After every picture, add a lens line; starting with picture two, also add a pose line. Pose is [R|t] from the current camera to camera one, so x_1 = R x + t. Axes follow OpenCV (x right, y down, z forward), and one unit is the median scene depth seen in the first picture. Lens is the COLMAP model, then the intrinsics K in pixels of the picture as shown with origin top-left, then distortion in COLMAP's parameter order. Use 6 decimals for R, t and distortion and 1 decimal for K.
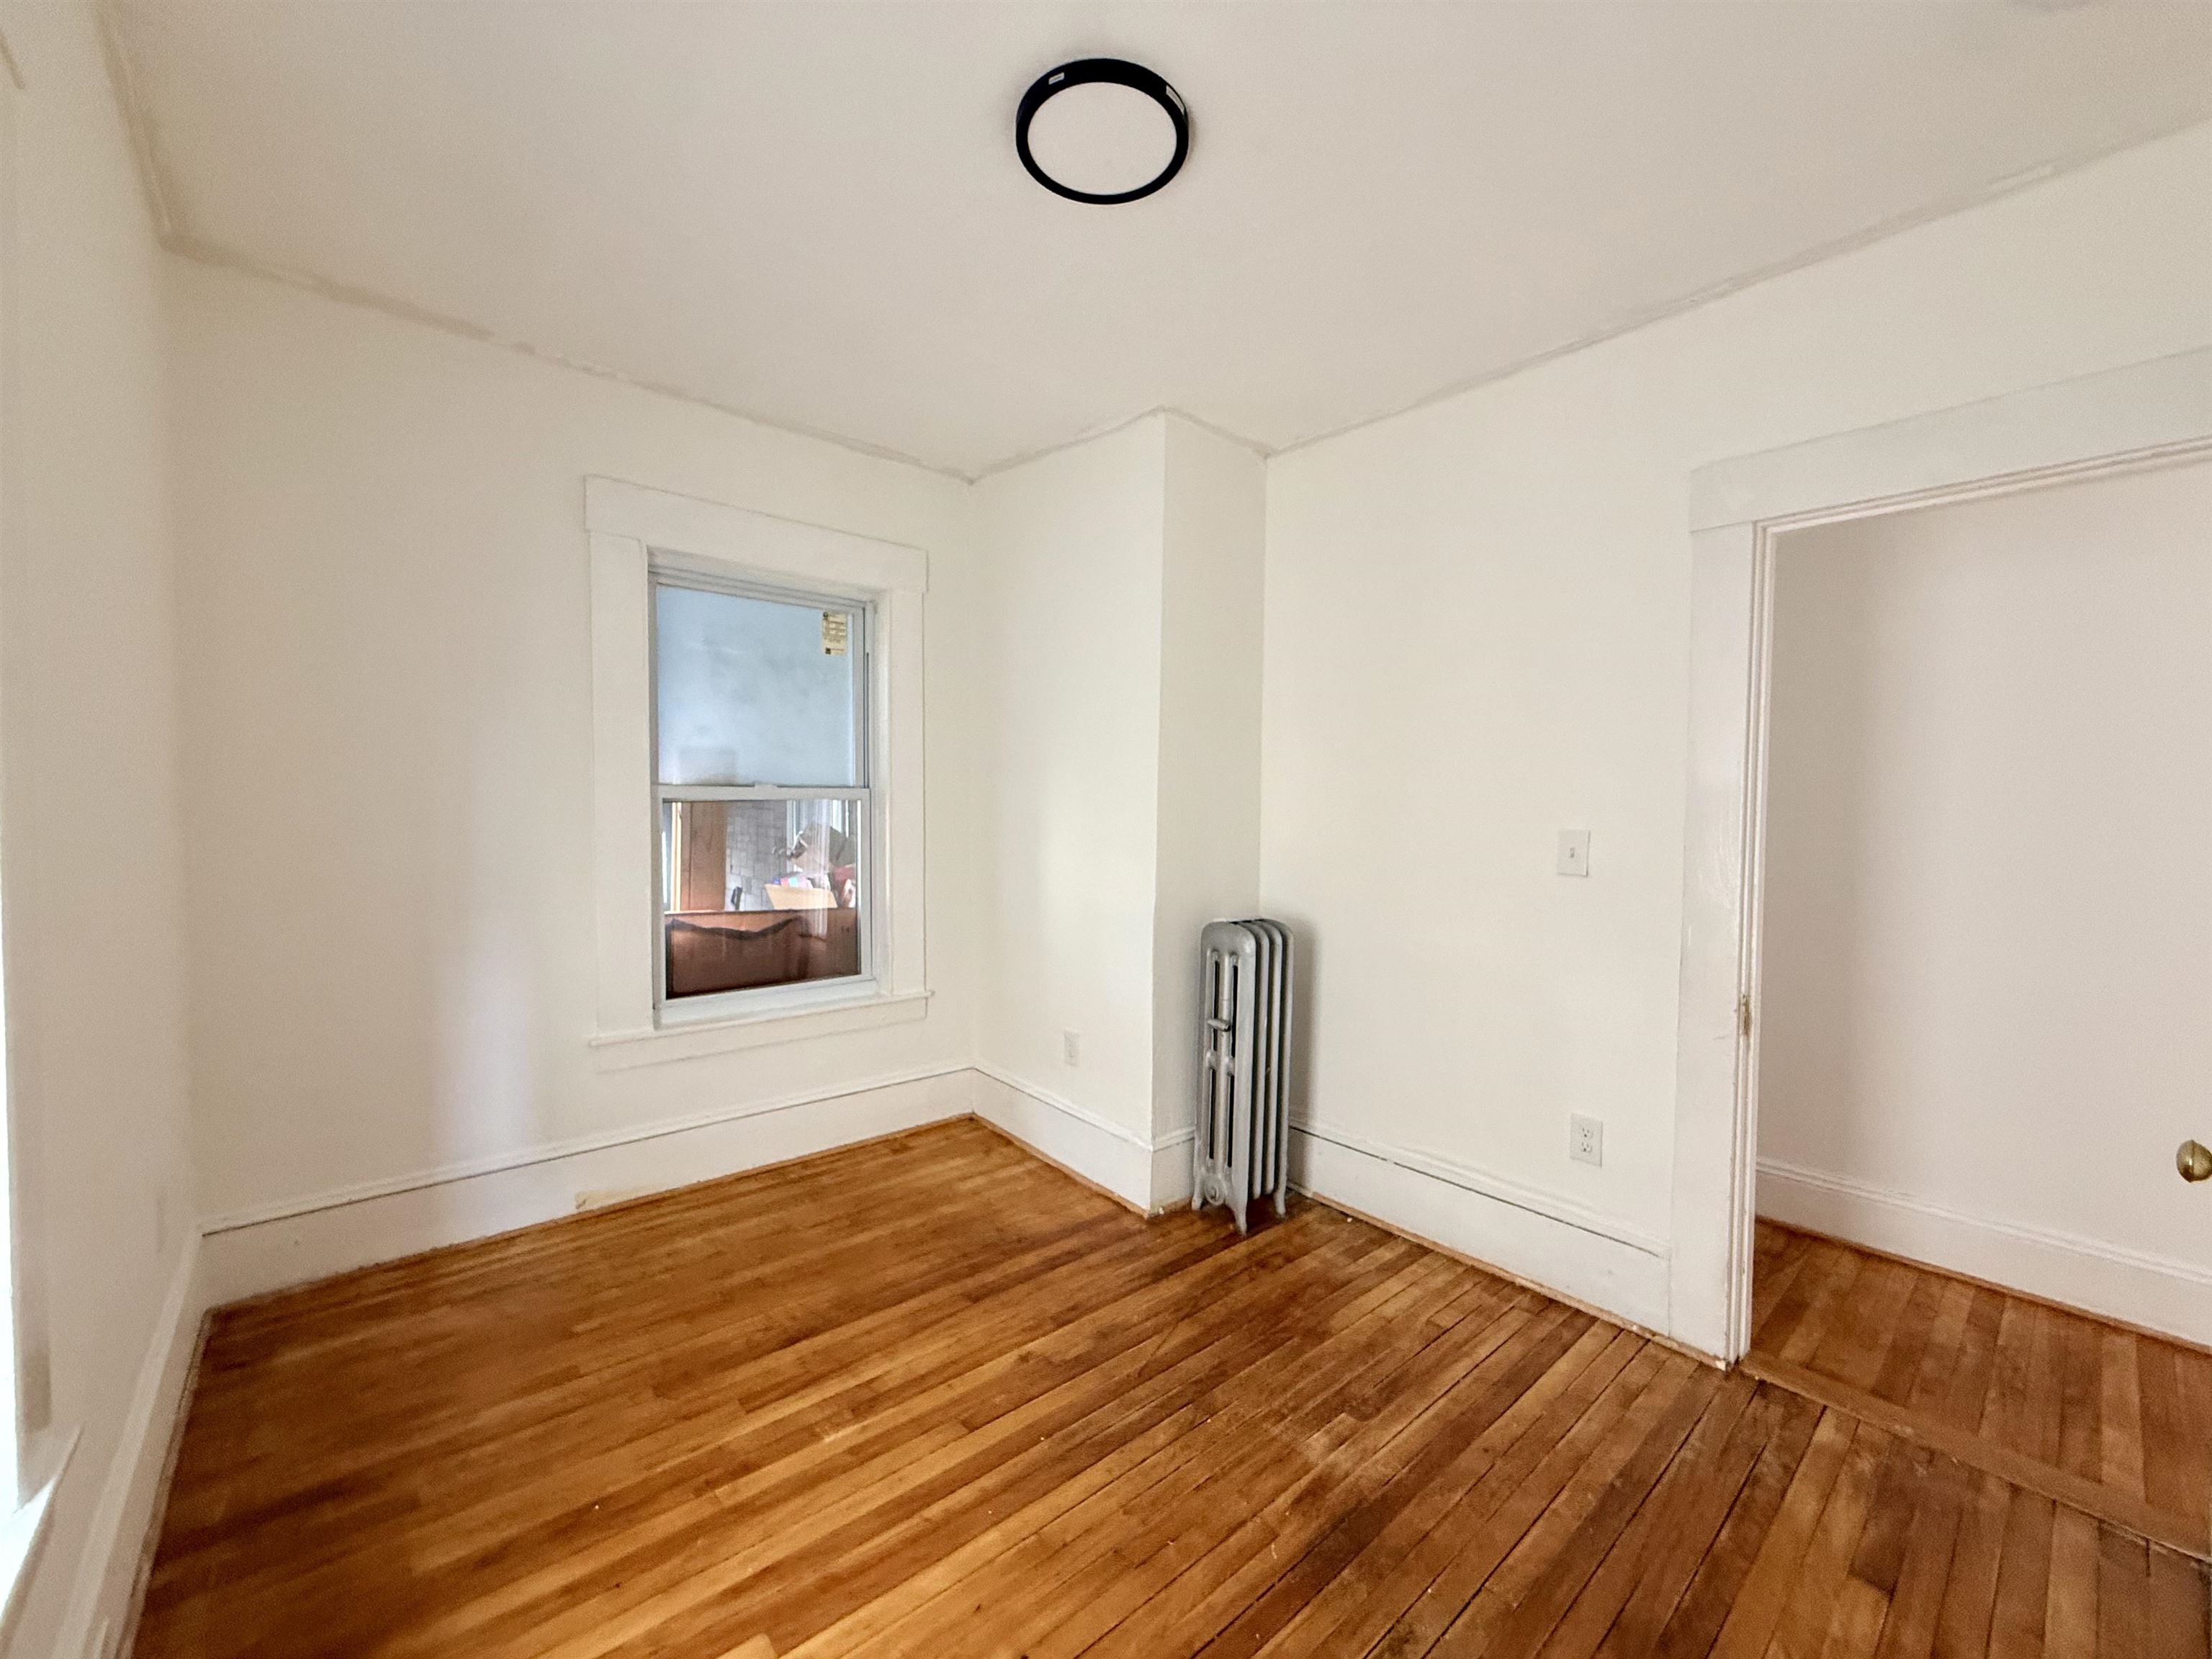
lens RADIAL K [[881.9, 0, 1096.7], [0, 881.9, 827.9], [0, 0, 1]] dist [-0.000408, 0.000074]
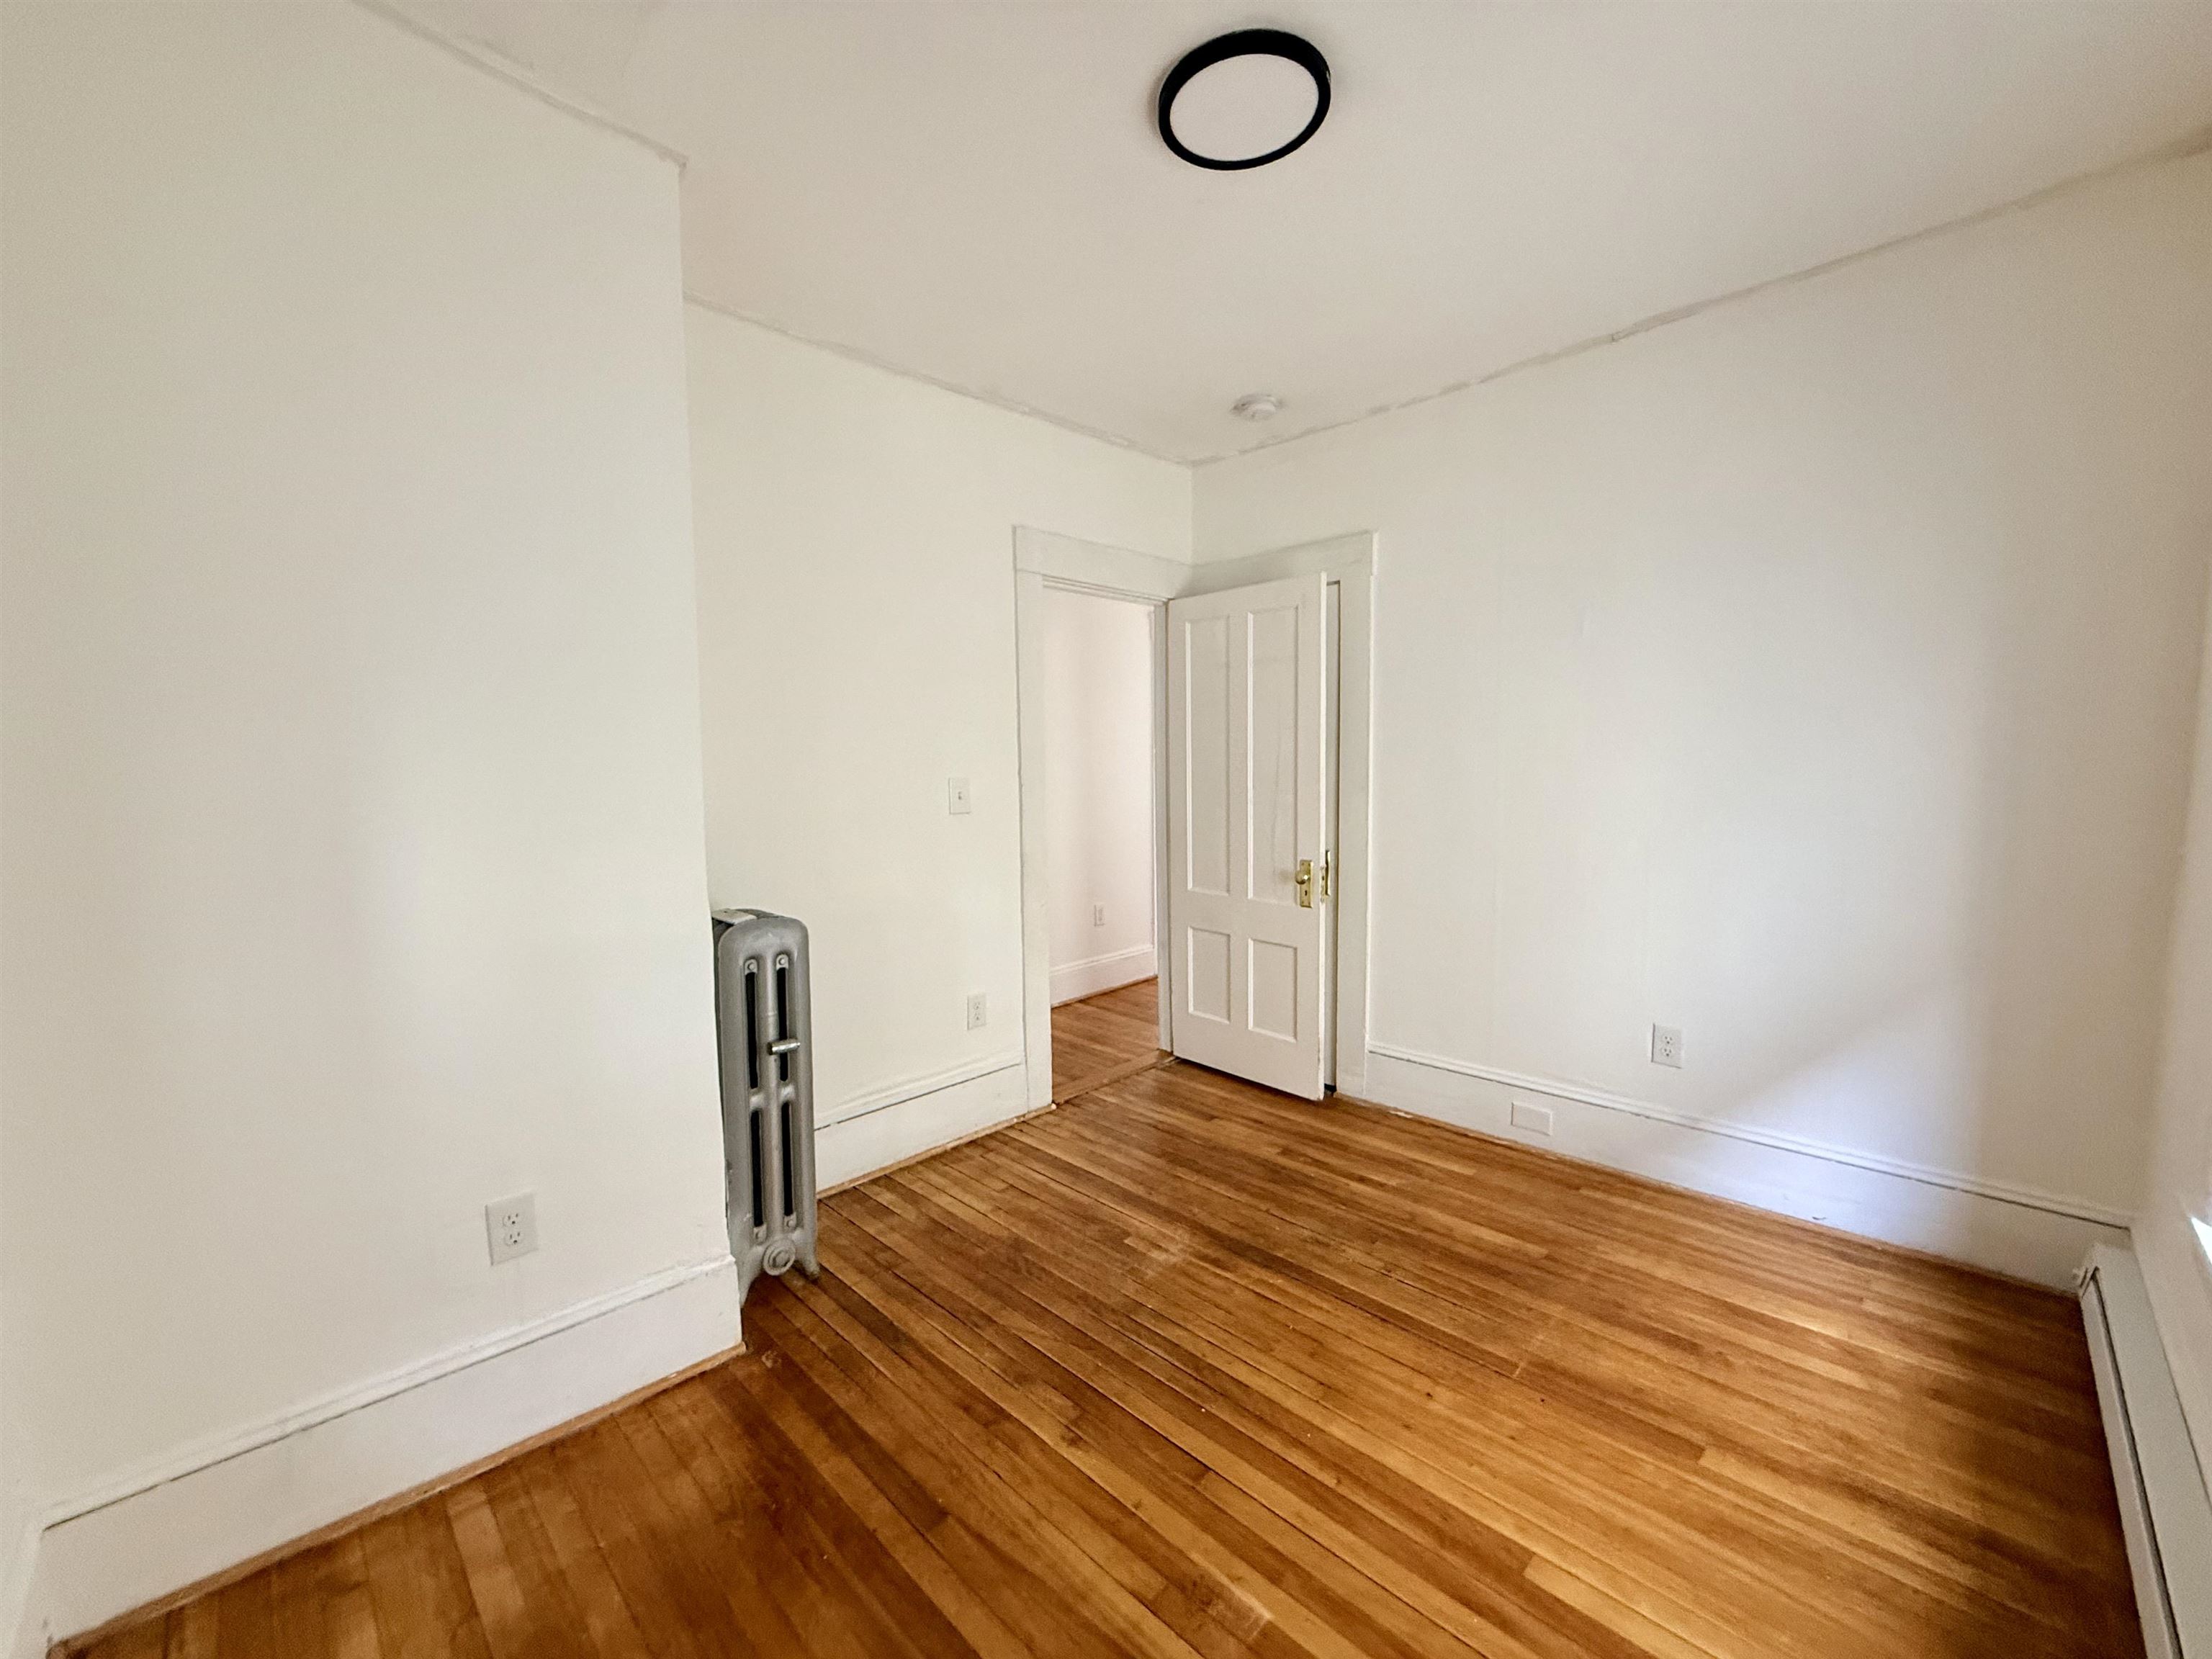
lens RADIAL K [[881.9, 0, 1096.7], [0, 881.9, 827.9], [0, 0, 1]] dist [-0.000408, 0.000074]
pose [[-0.064033, -0.094183, 0.993493, -0.847449], [0.038326, 0.994570, 0.096756, -0.047212], [-0.997212, 0.044272, -0.060076, 1.002967]]
